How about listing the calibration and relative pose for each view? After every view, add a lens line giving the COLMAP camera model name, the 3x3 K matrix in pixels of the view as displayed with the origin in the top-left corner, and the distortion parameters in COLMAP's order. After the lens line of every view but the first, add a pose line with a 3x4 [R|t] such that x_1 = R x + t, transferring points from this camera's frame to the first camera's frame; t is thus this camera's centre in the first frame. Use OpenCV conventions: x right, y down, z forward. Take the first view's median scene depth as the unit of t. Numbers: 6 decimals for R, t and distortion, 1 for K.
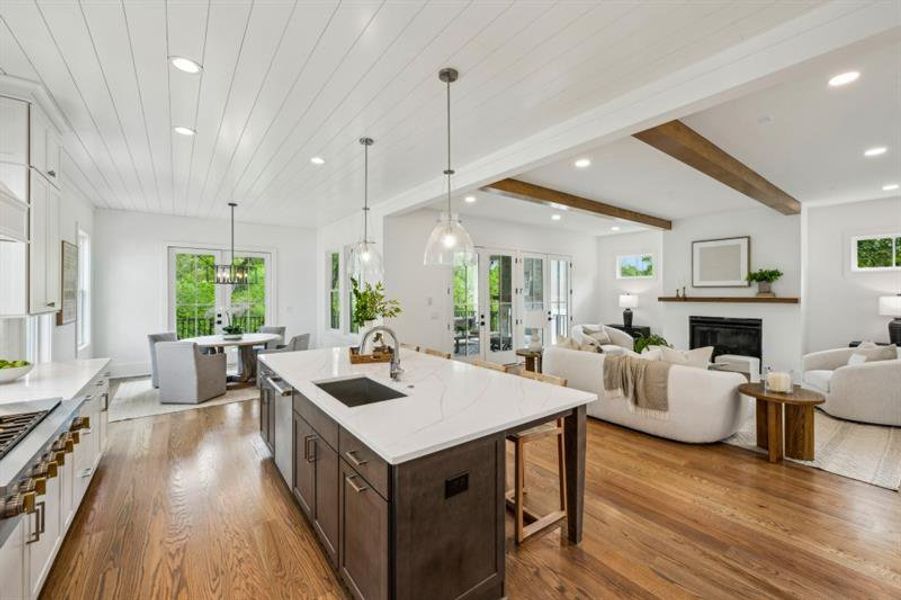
lens RADIAL K [[361.7, 0, 449.6], [0, 361.7, 292.4], [0, 0, 1]] dist [0.000544, 0.000130]
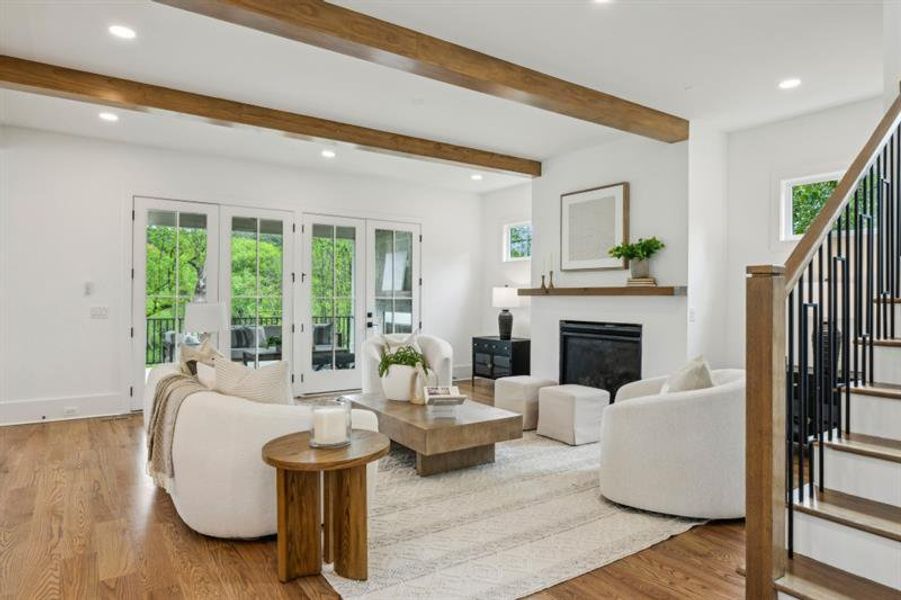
lens RADIAL K [[538.7, 0, 451.0], [0, 538.7, 294.9], [0, 0, 1]] dist [-0.004777, -0.001210]
pose [[0.999247, 0.008514, -0.037854, 0.577067], [-0.008694, 0.999952, -0.004593, 0.032789], [0.037813, 0.004919, 0.999273, 0.121554]]
